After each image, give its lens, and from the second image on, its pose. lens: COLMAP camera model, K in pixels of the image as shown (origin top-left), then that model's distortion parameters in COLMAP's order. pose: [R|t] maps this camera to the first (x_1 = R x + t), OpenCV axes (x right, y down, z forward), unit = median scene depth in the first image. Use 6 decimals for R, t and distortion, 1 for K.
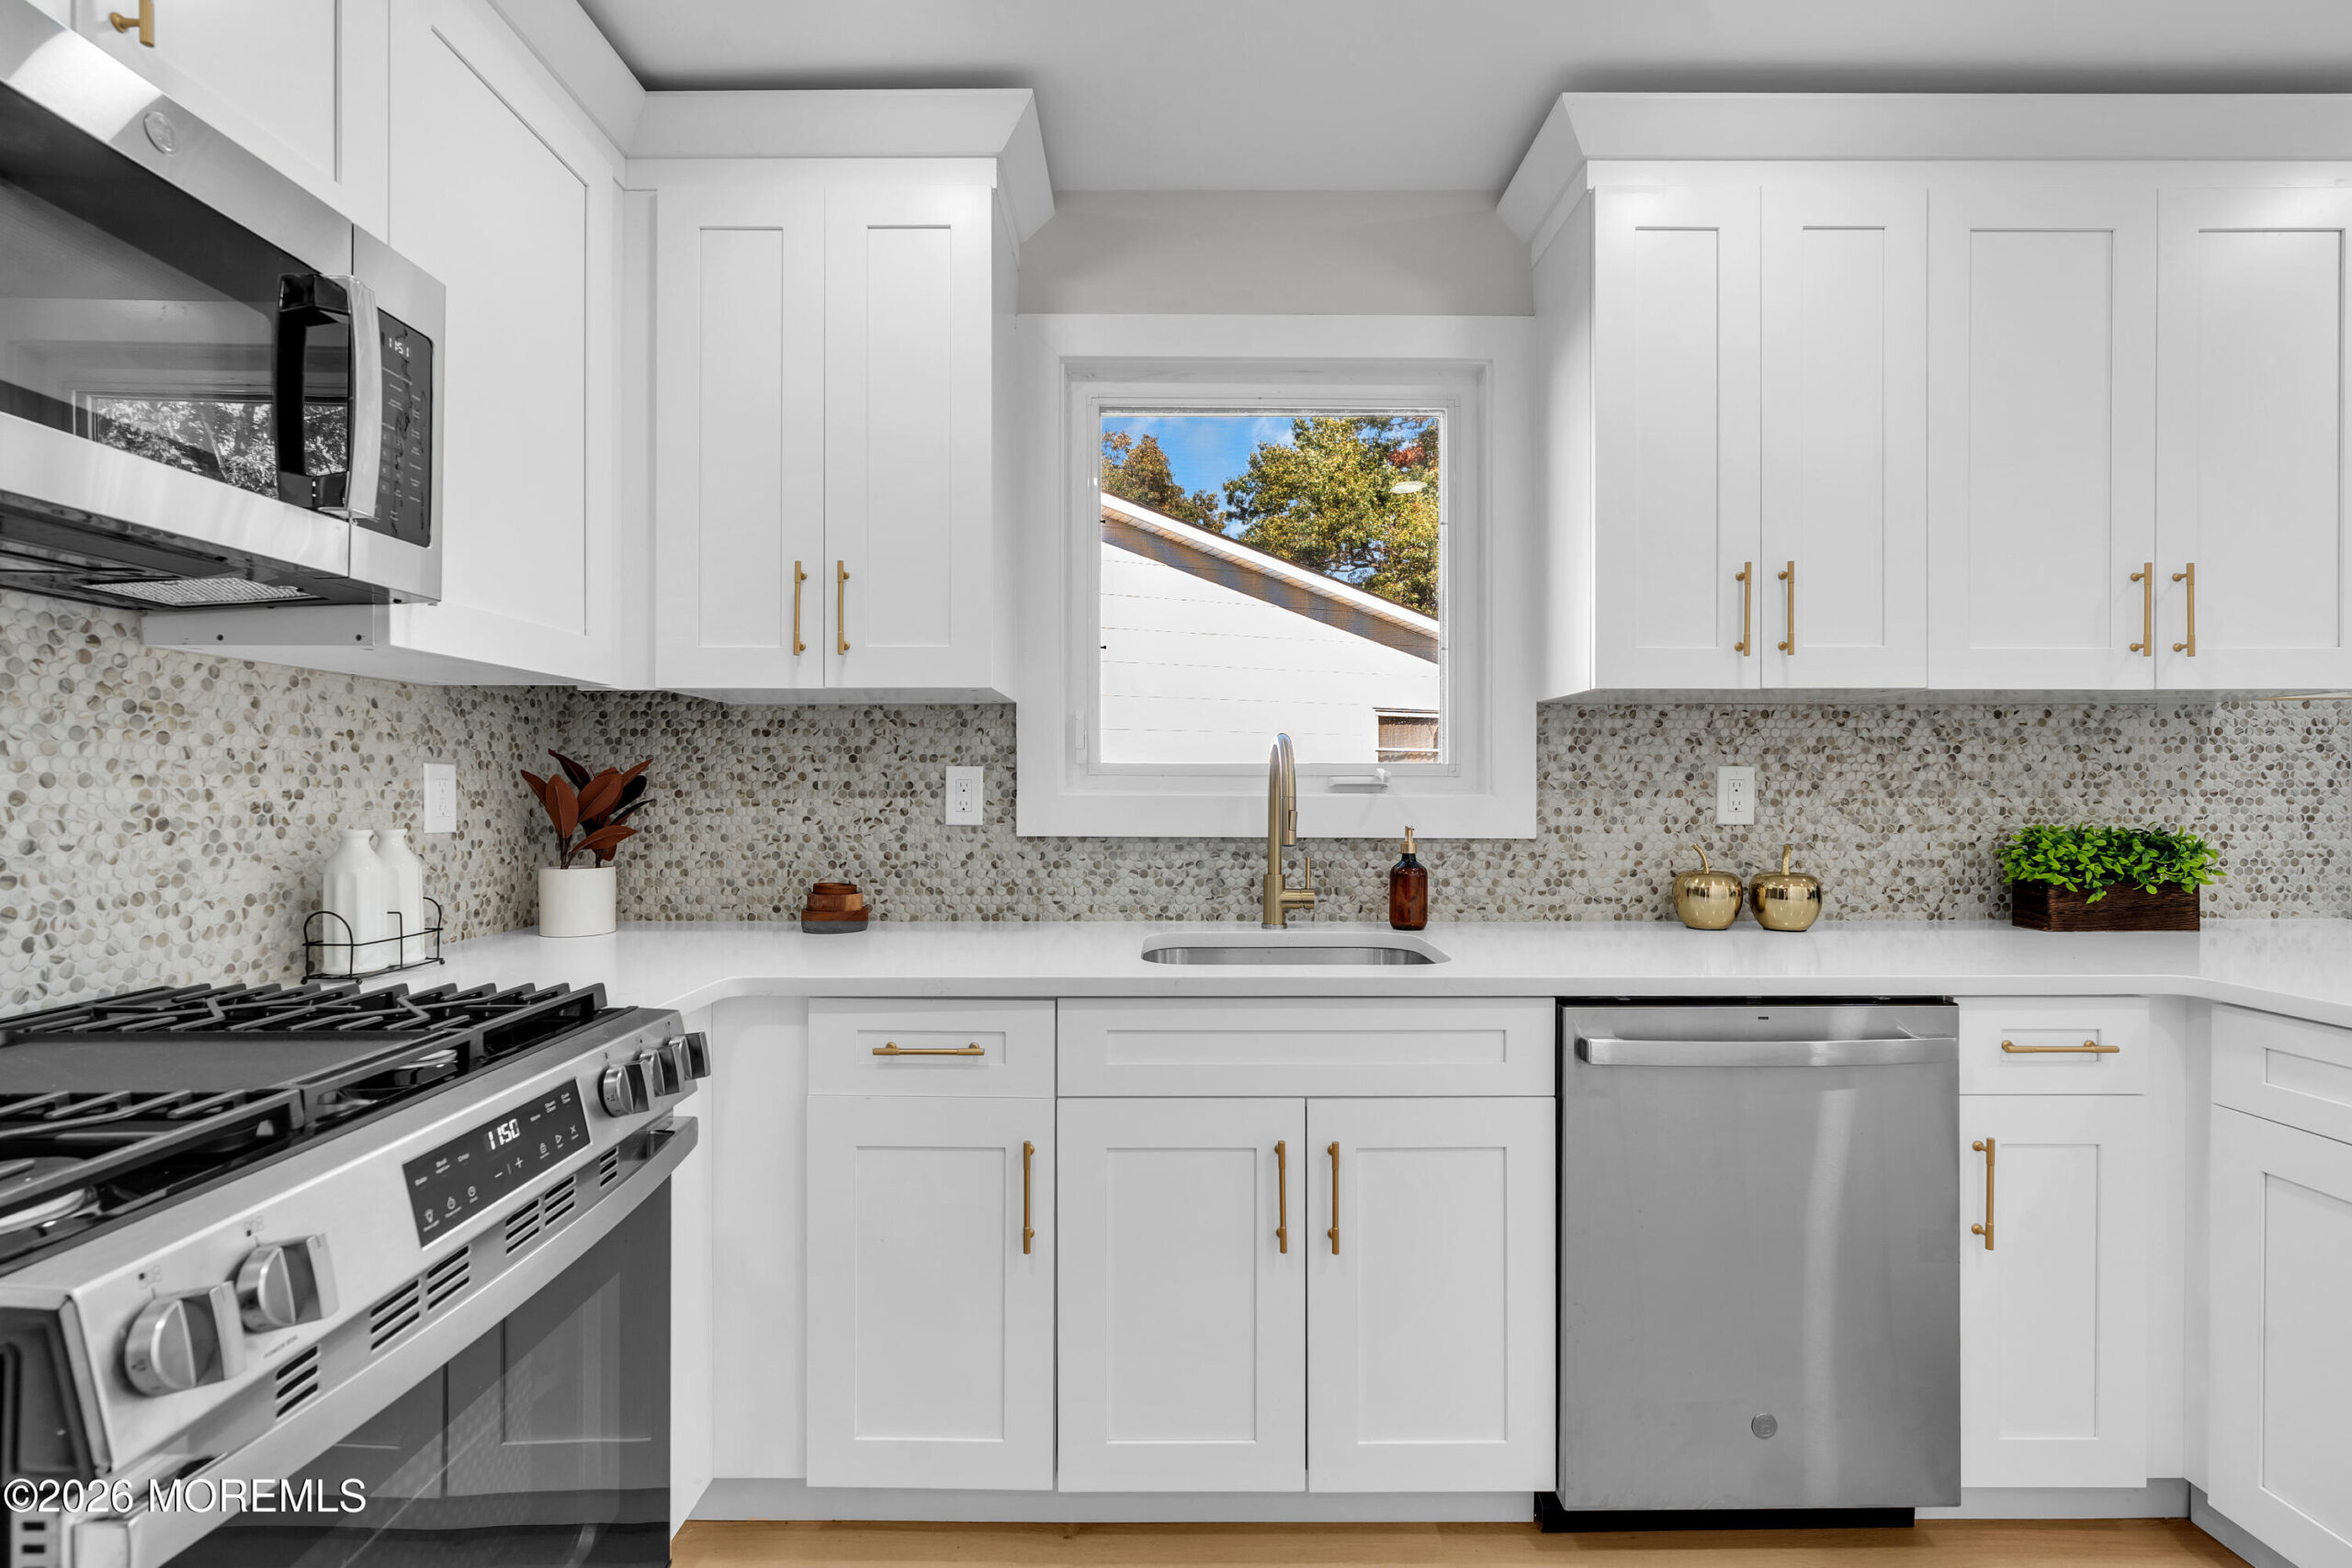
lens RADIAL K [[1056.6, 0, 1175.8], [0, 1056.6, 789.0], [0, 0, 1]] dist [-0.011265, 0.002038]
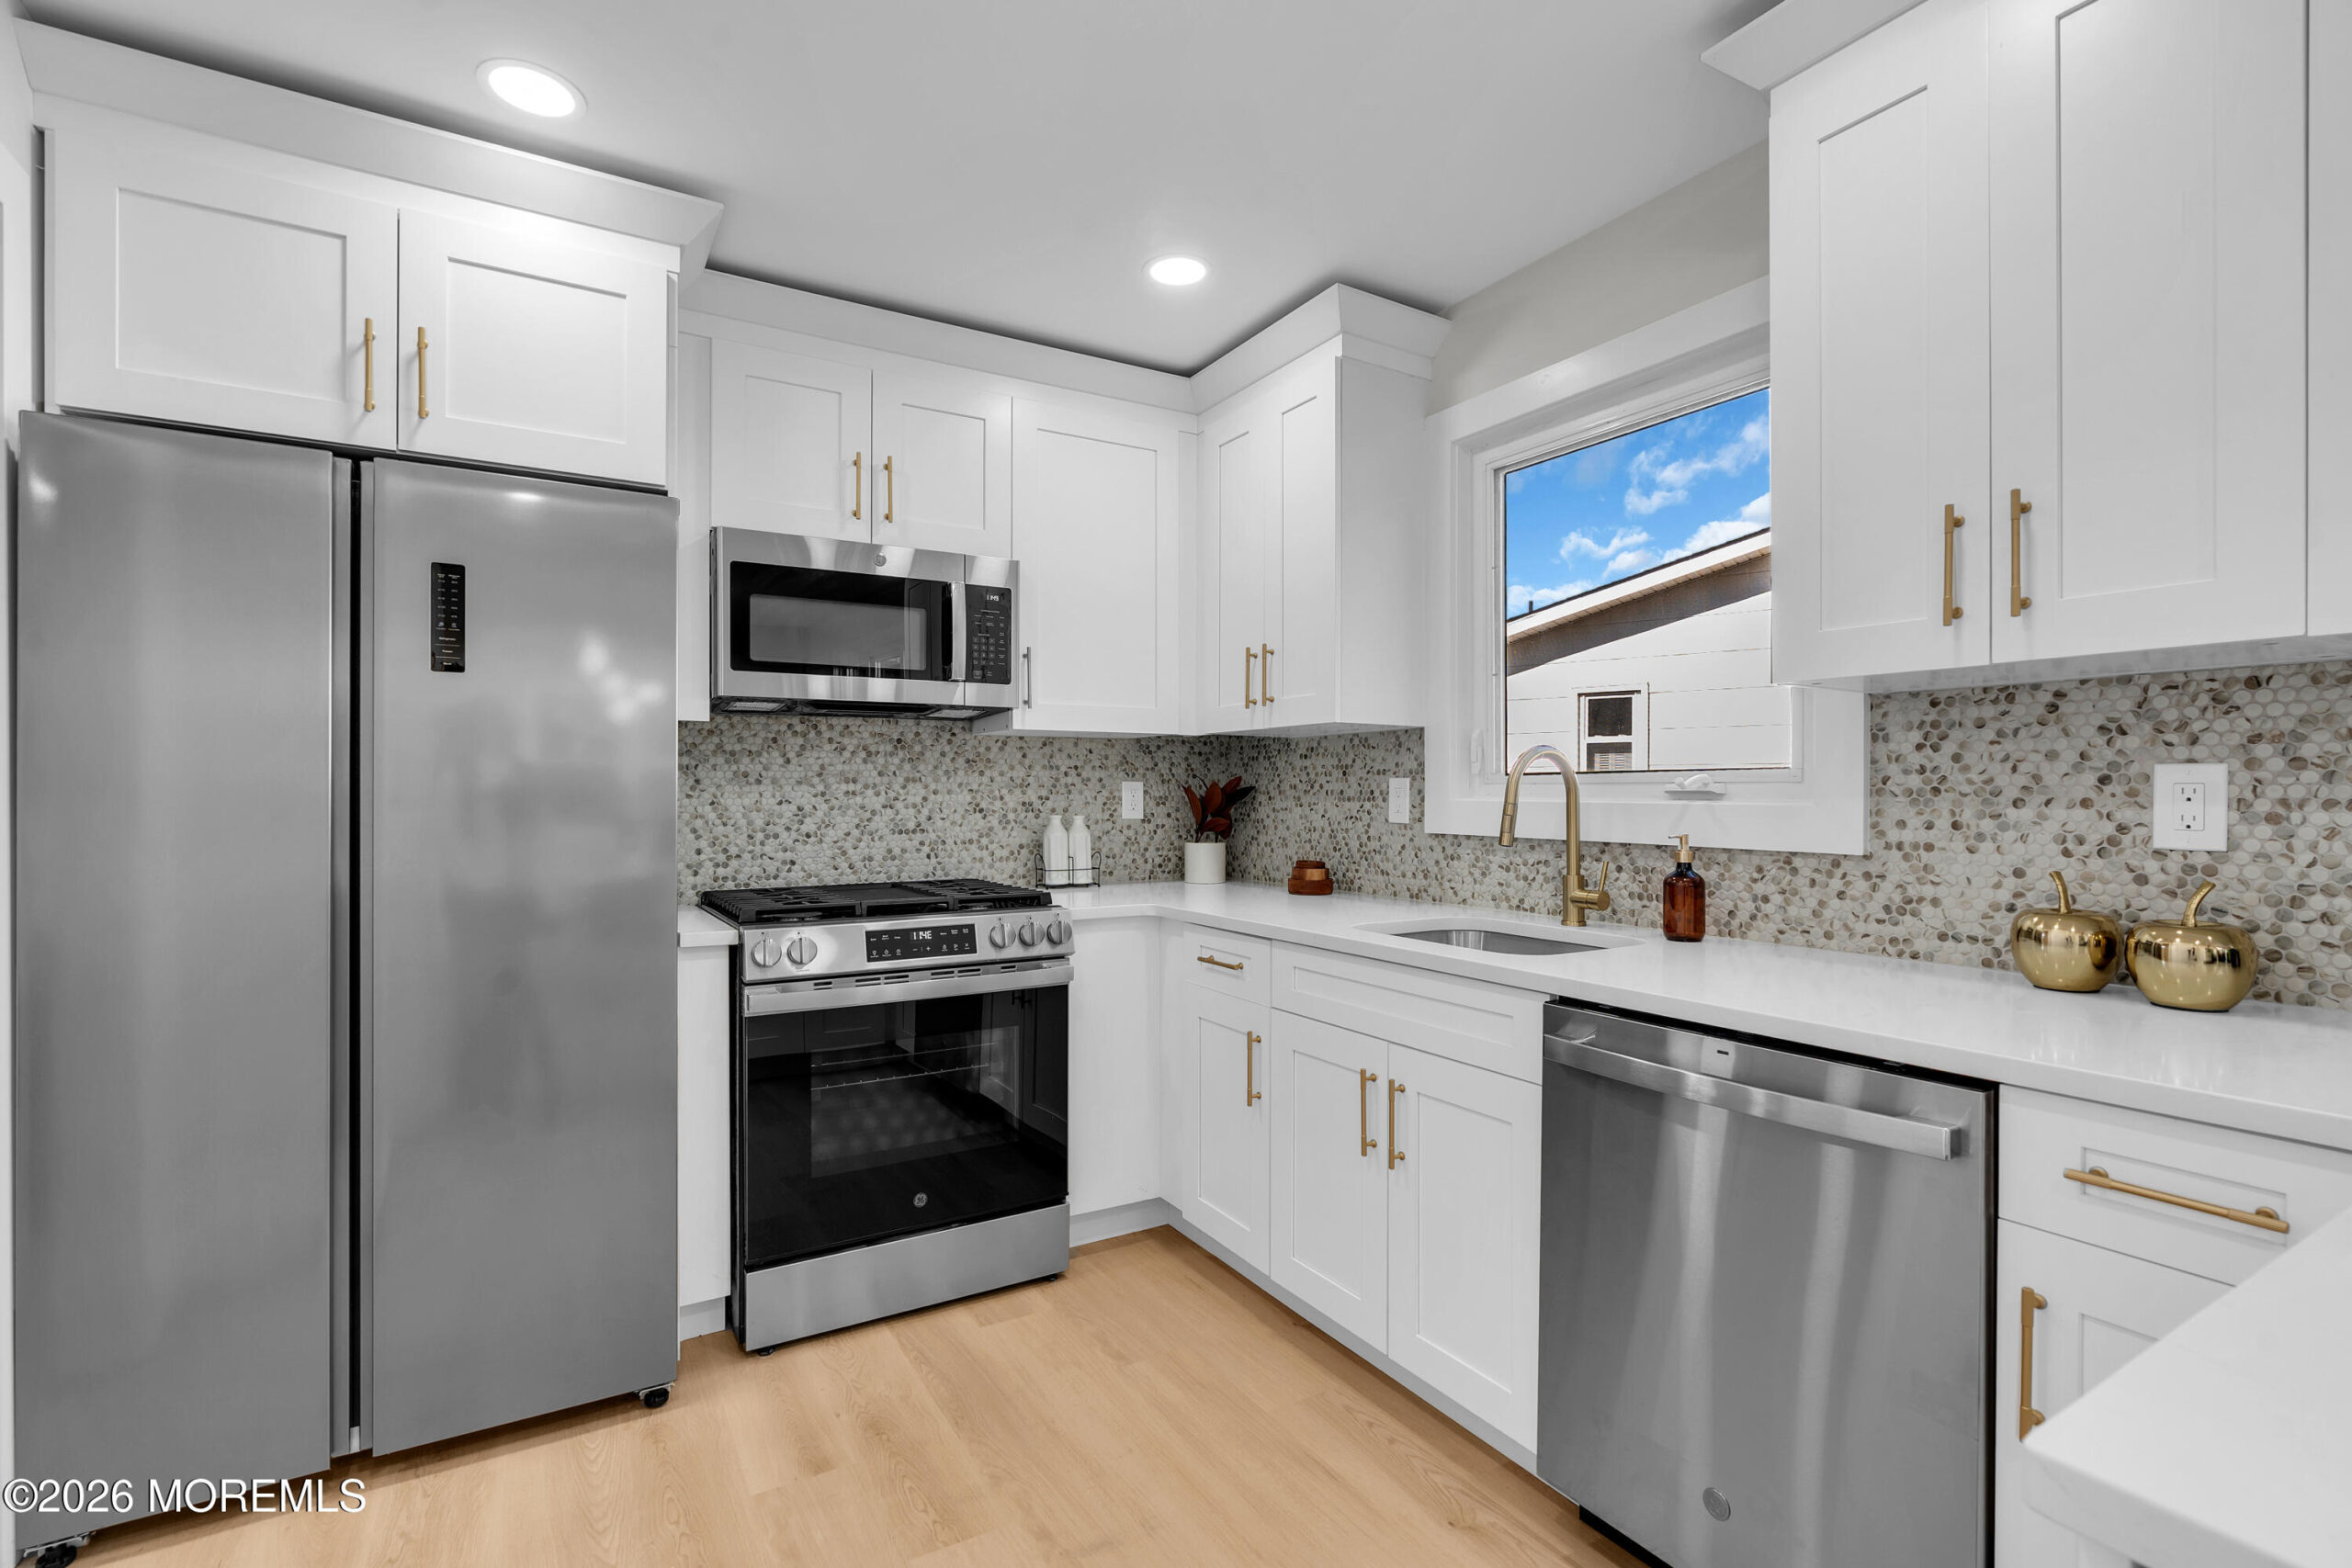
lens RADIAL K [[1056.6, 0, 1184.0], [0, 1056.6, 794.8], [0, 0, 1]] dist [-0.011265, 0.002038]
pose [[0.518707, 0.001077, -0.854952, 0.771698], [0.000100, 0.999999, 0.001320, -0.002438], [0.854952, -0.000771, 0.518706, 0.101232]]
